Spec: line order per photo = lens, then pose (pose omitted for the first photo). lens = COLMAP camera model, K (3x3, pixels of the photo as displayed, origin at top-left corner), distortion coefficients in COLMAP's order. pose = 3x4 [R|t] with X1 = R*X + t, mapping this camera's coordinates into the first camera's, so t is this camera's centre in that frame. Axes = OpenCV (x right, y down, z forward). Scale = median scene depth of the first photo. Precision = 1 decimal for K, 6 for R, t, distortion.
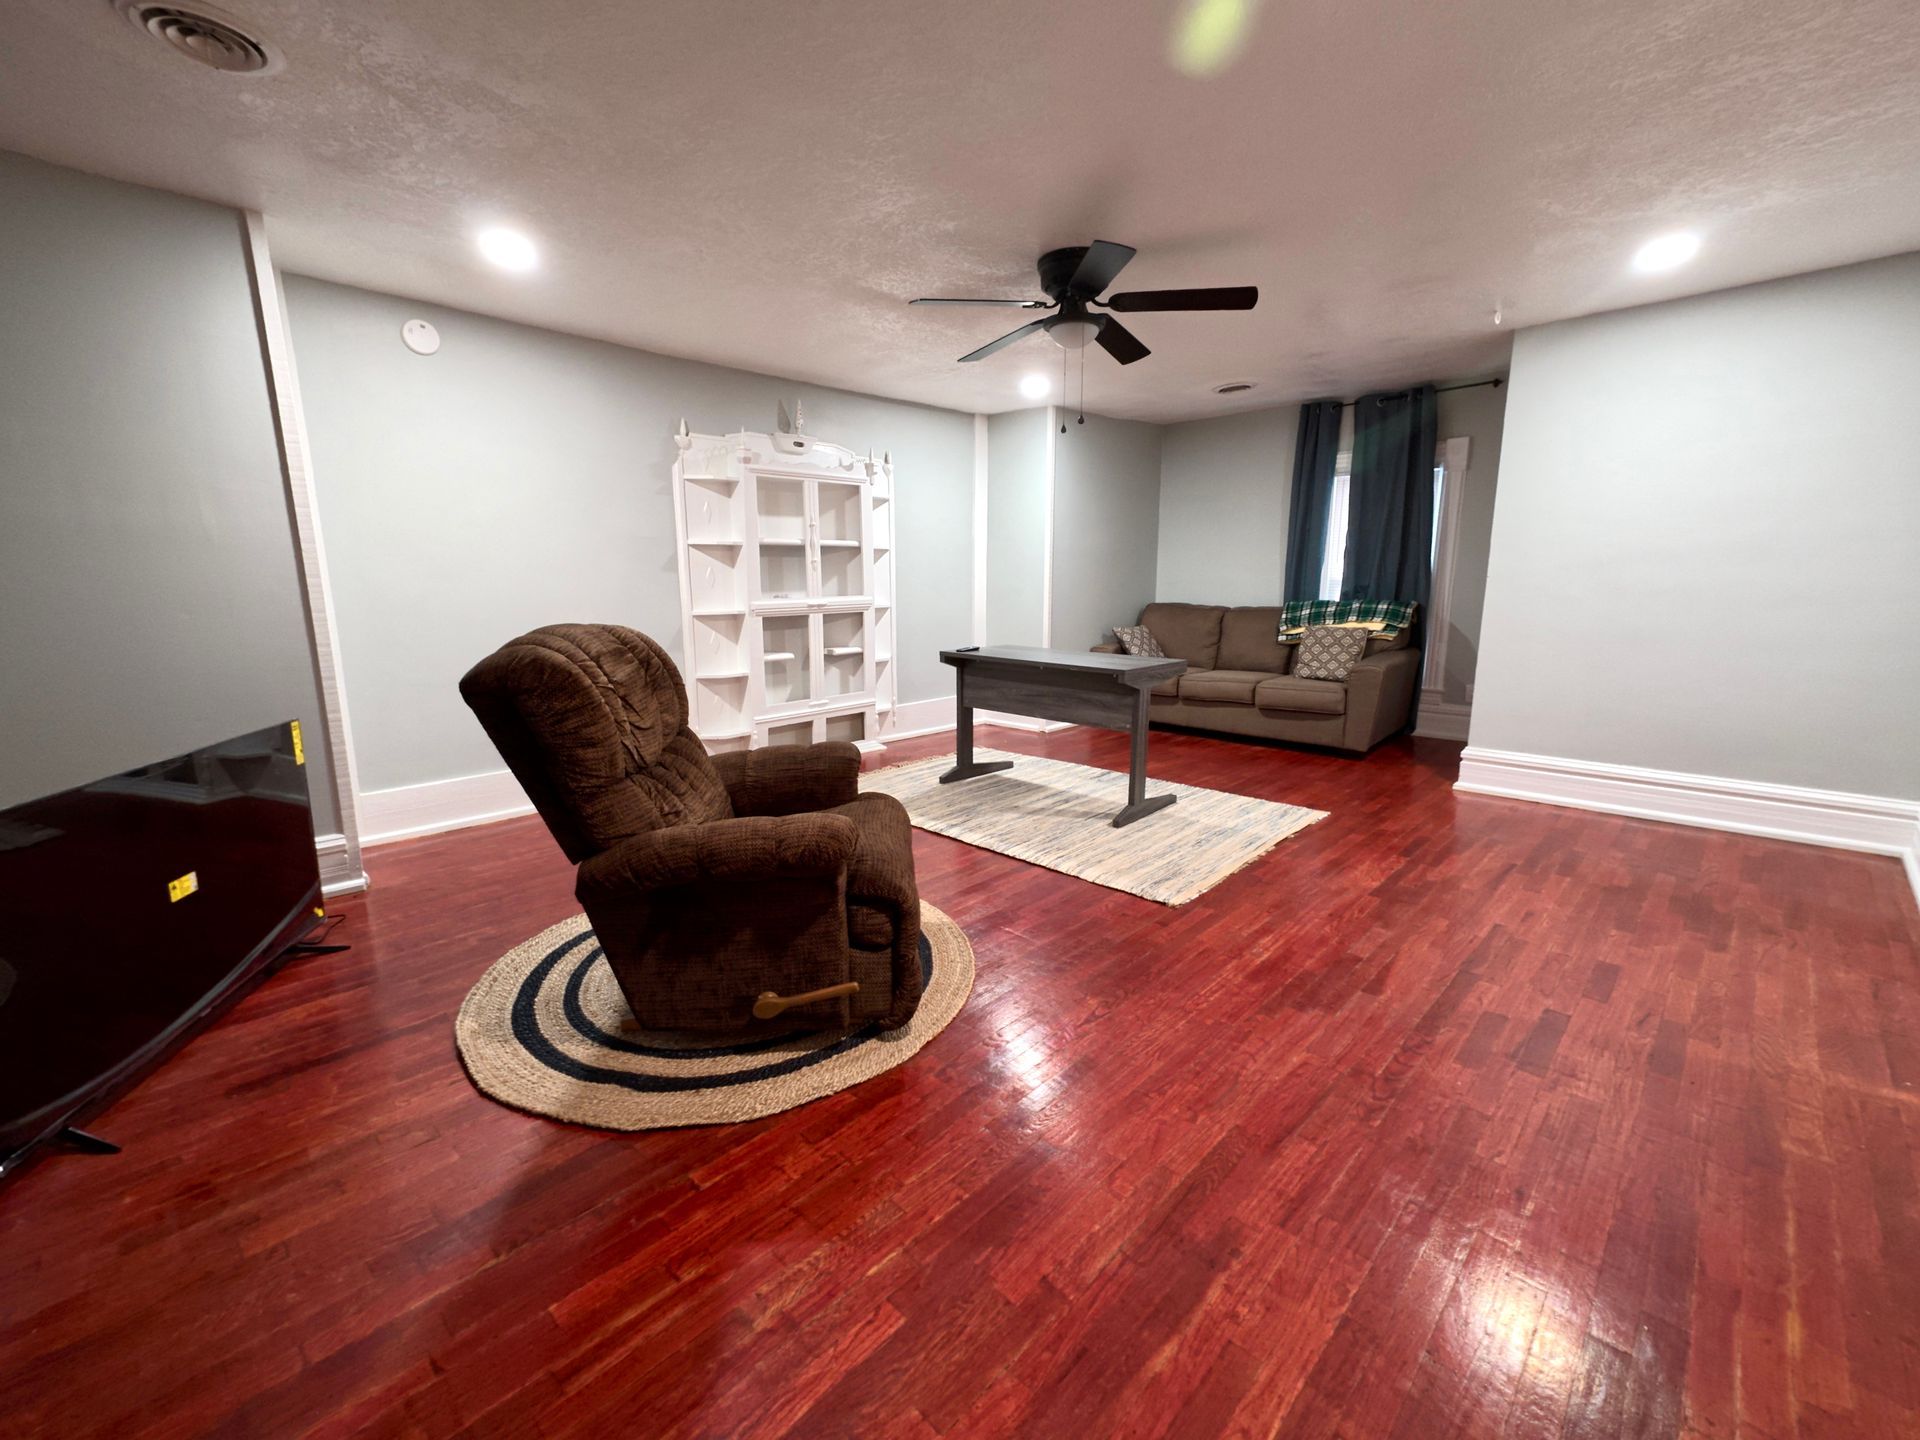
lens RADIAL K [[780.7, 0, 947.2], [0, 780.7, 733.2], [0, 0, 1]] dist [0.011841, 0.000502]
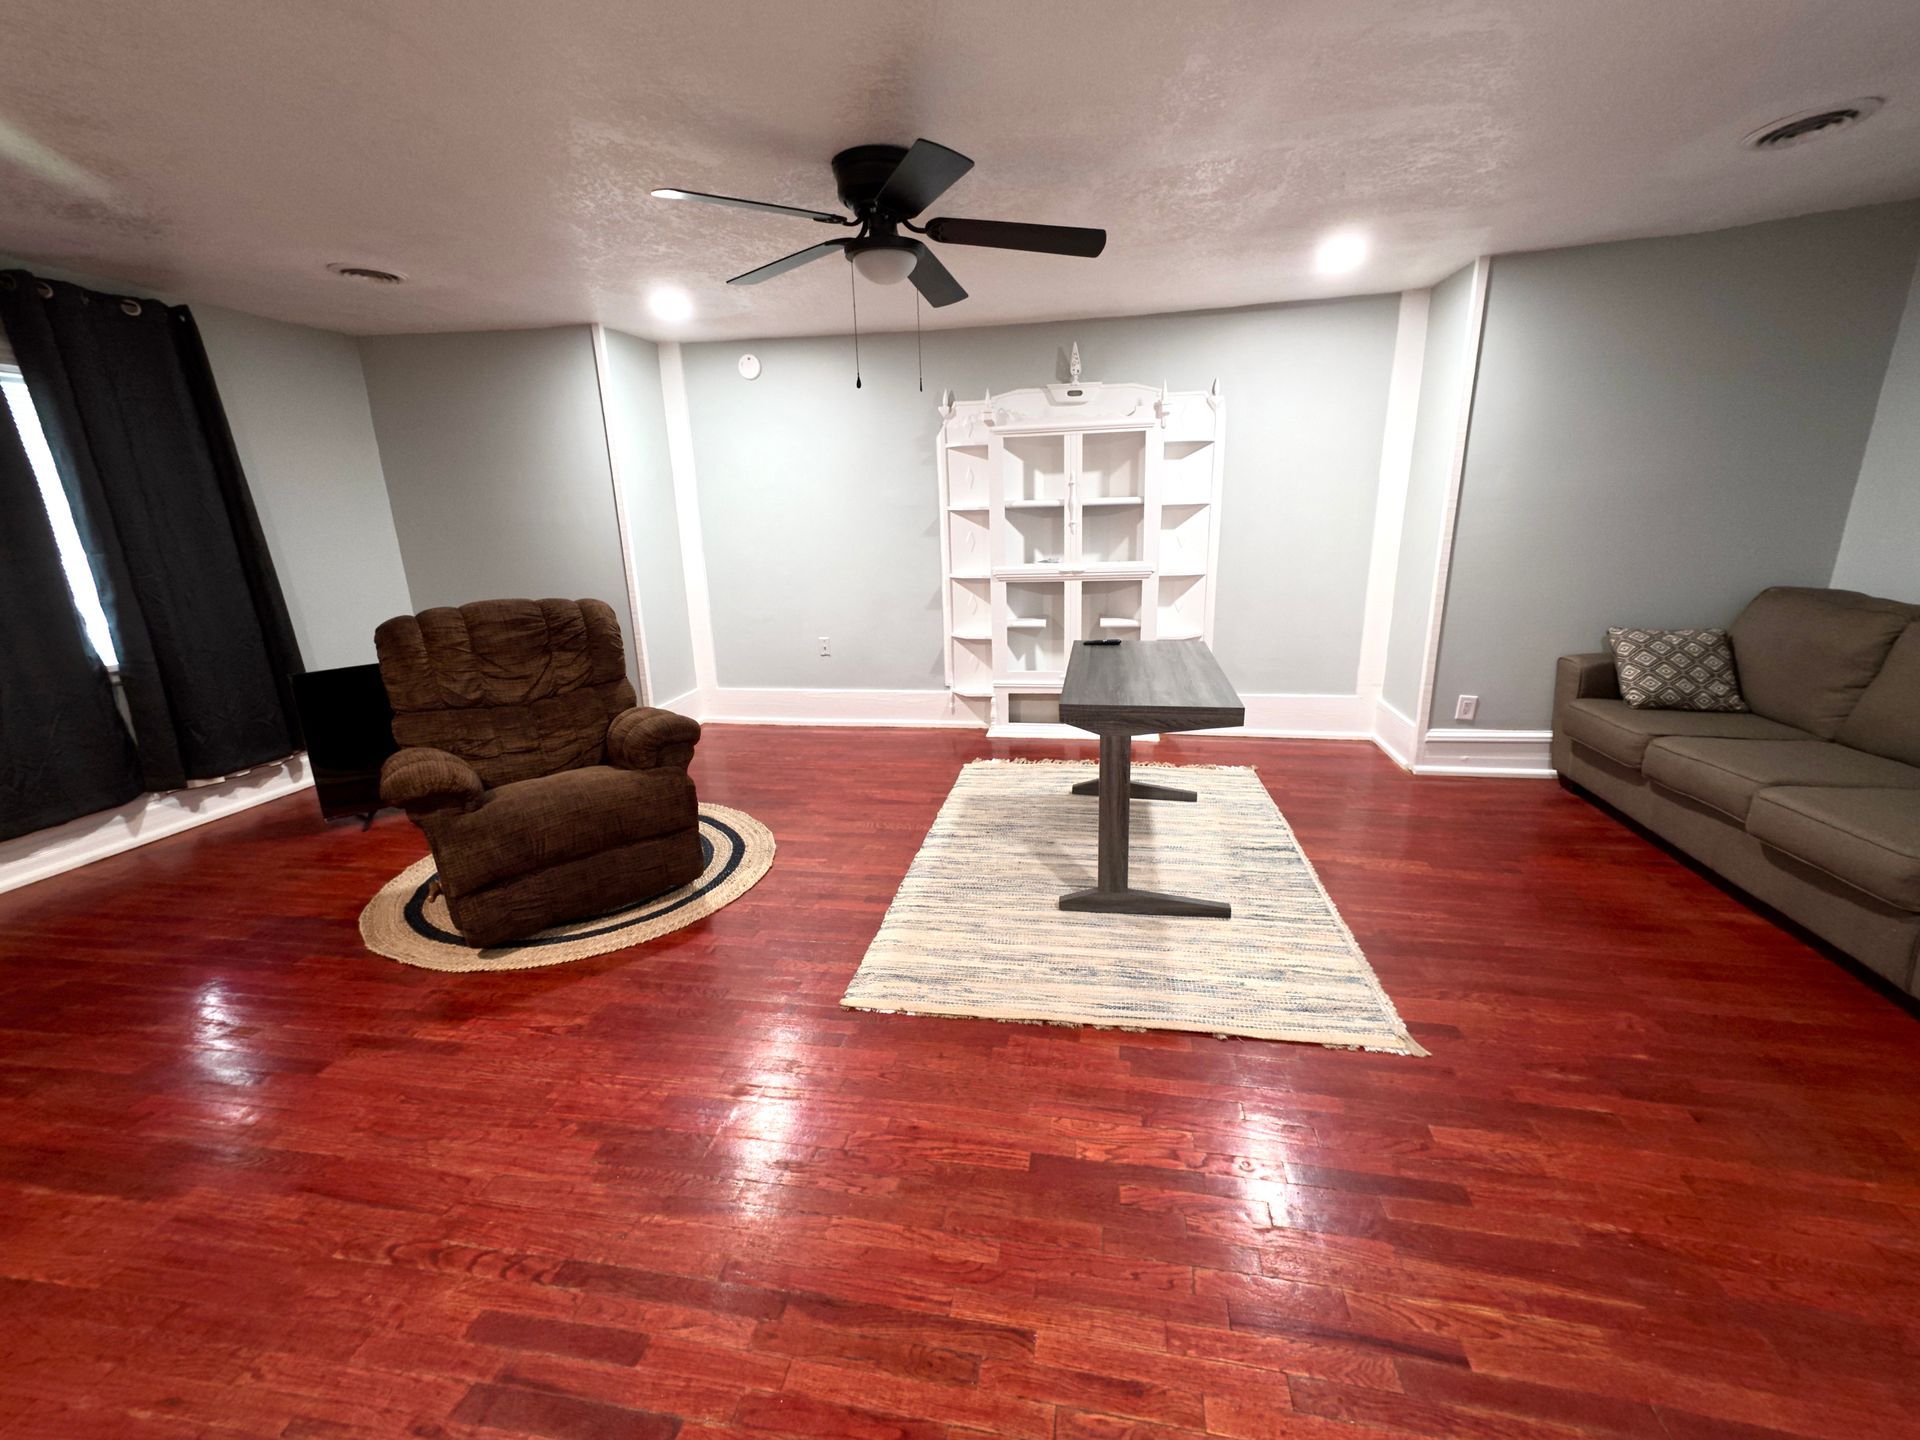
lens RADIAL K [[780.7, 0, 947.2], [0, 780.7, 733.2], [0, 0, 1]] dist [0.011841, 0.000502]
pose [[0.571518, 0.226085, -0.788830, 0.582888], [-0.141204, 0.974053, 0.176868, -0.134027], [0.808349, 0.010302, 0.588613, 0.376329]]
